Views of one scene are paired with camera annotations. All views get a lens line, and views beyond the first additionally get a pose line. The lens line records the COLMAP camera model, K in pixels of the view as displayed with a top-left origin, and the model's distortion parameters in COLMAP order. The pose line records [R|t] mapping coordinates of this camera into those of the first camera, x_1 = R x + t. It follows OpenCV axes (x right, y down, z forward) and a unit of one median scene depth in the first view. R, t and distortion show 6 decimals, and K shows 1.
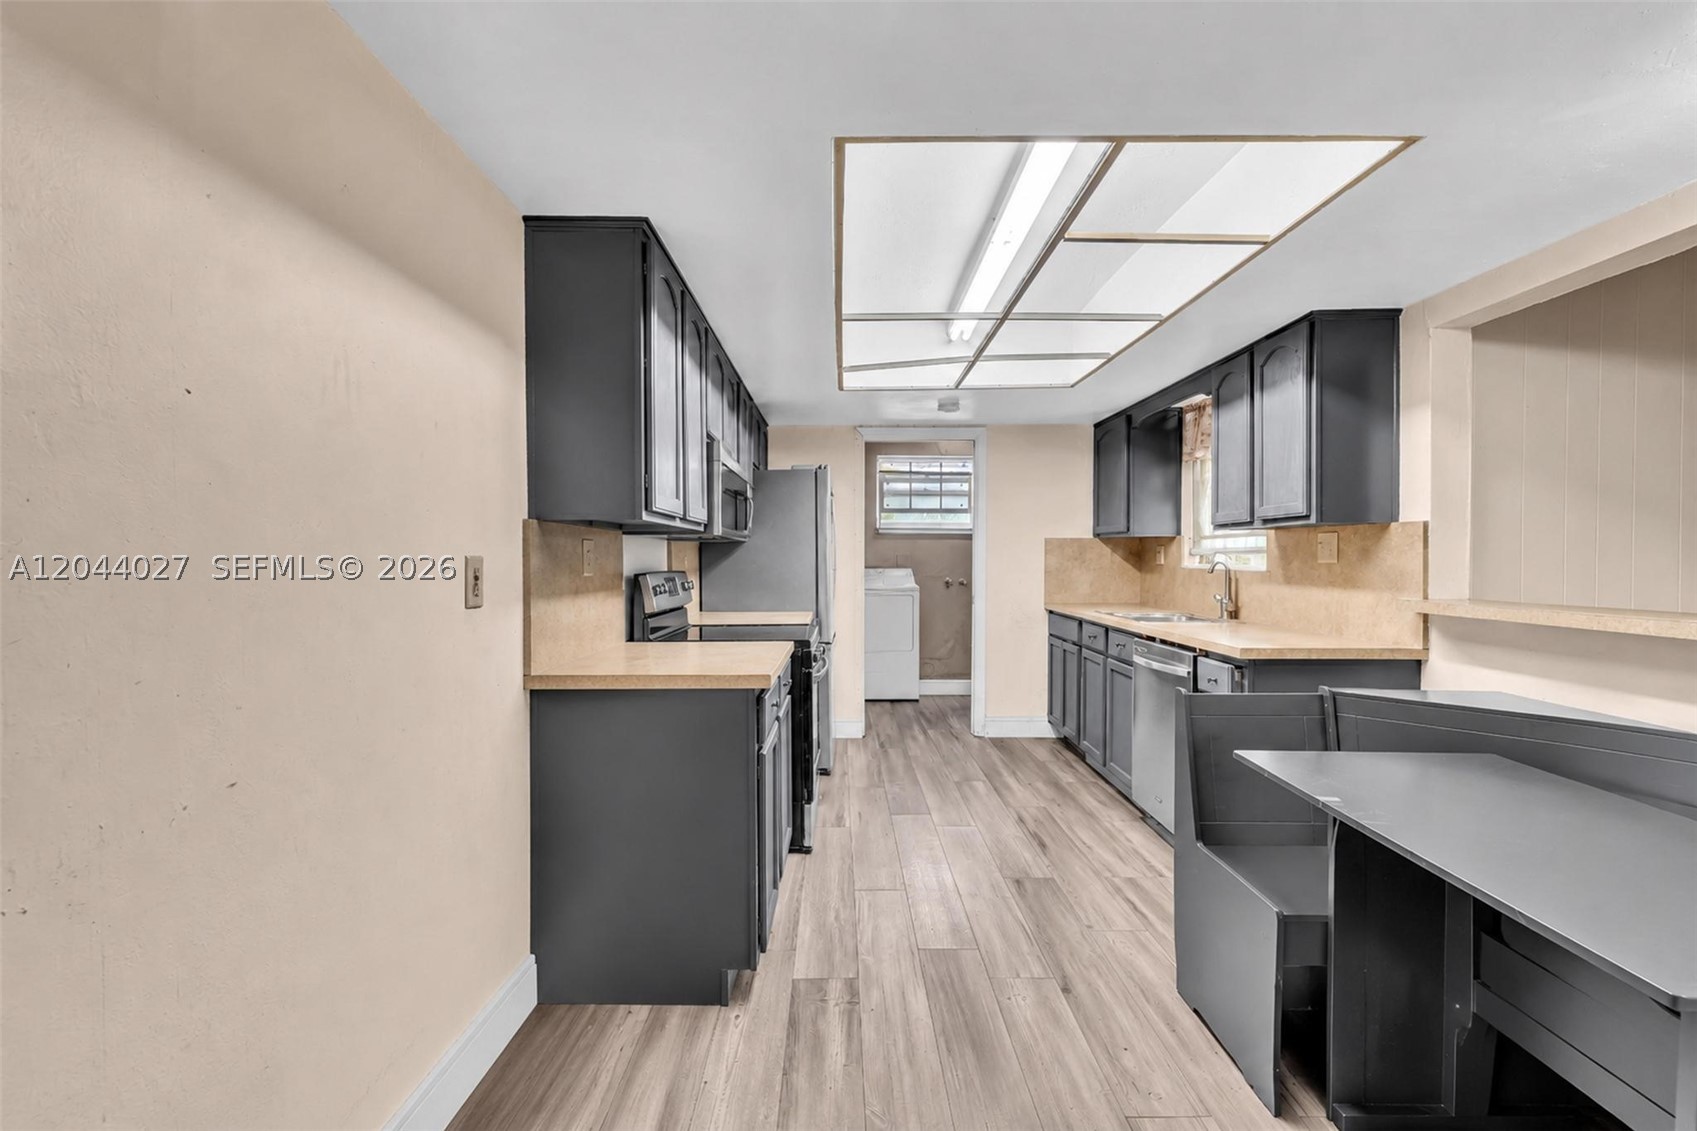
lens RADIAL K [[772.1, 0, 838.8], [0, 772.1, 563.9], [0, 0, 1]] dist [-0.002851, 0.000663]
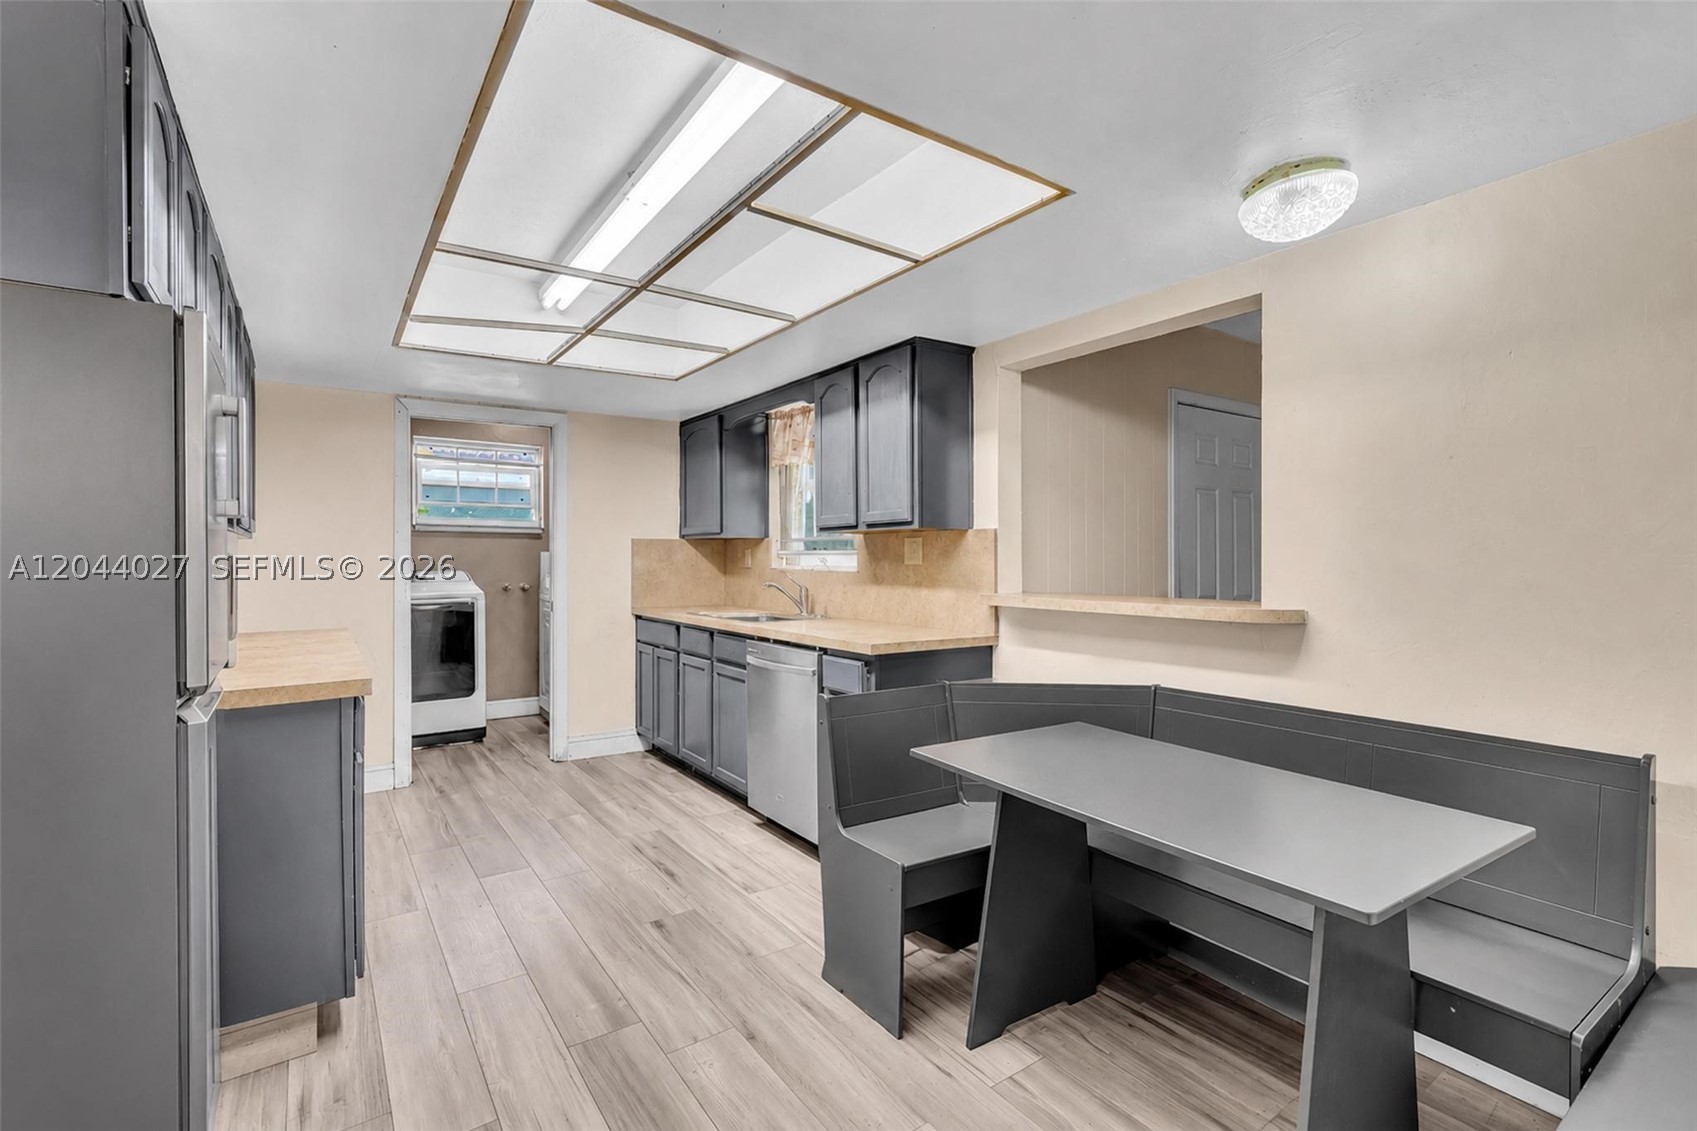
lens RADIAL K [[772.1, 0, 853.6], [0, 772.1, 562.8], [0, 0, 1]] dist [-0.002851, 0.000663]
pose [[0.817747, -0.005325, 0.575553, -0.080903], [0.006933, 0.999976, -0.000598, -0.002586], [-0.575536, 0.004479, 0.817764, 0.120663]]
